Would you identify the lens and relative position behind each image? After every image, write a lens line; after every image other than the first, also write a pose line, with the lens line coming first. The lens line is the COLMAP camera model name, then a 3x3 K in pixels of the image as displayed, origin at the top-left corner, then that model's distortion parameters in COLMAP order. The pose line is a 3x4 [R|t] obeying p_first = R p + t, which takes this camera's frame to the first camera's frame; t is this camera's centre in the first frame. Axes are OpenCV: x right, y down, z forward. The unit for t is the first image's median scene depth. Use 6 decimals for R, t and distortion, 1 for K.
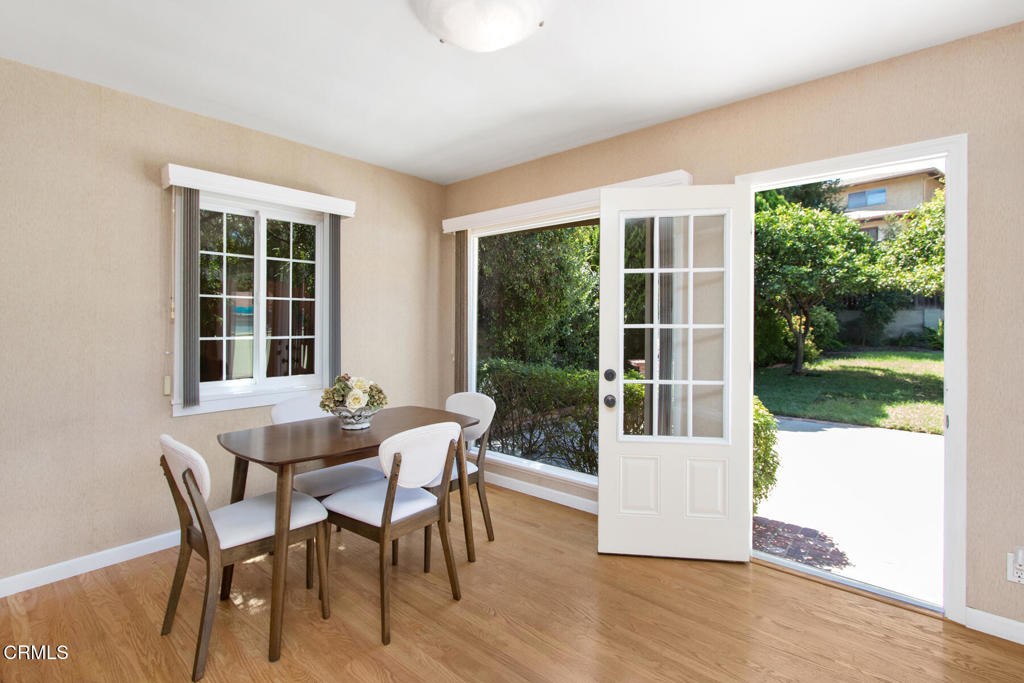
lens RADIAL K [[483.3, 0, 514.0], [0, 483.3, 325.0], [0, 0, 1]] dist [0.001563, -0.000952]
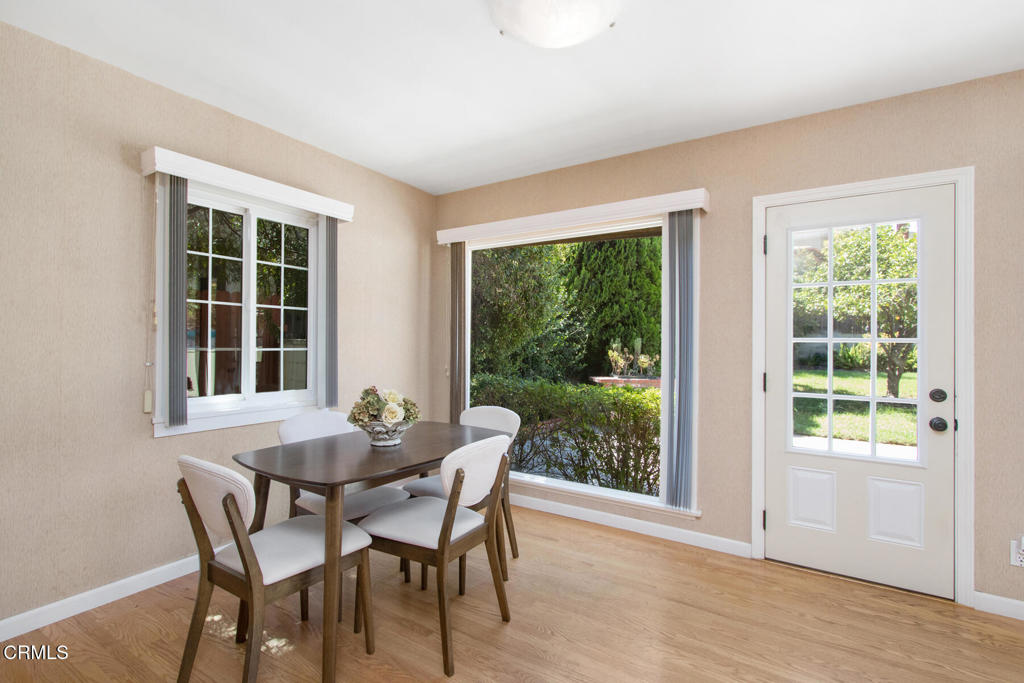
lens RADIAL K [[470.5, 0, 523.8], [0, 470.5, 346.0], [0, 0, 1]] dist [-0.000205, 0.000464]
pose [[0.988346, 0.008255, 0.151997, -0.177991], [-0.008427, 0.999964, 0.000483, 0.018758], [-0.151988, -0.001759, 0.988381, 0.060413]]
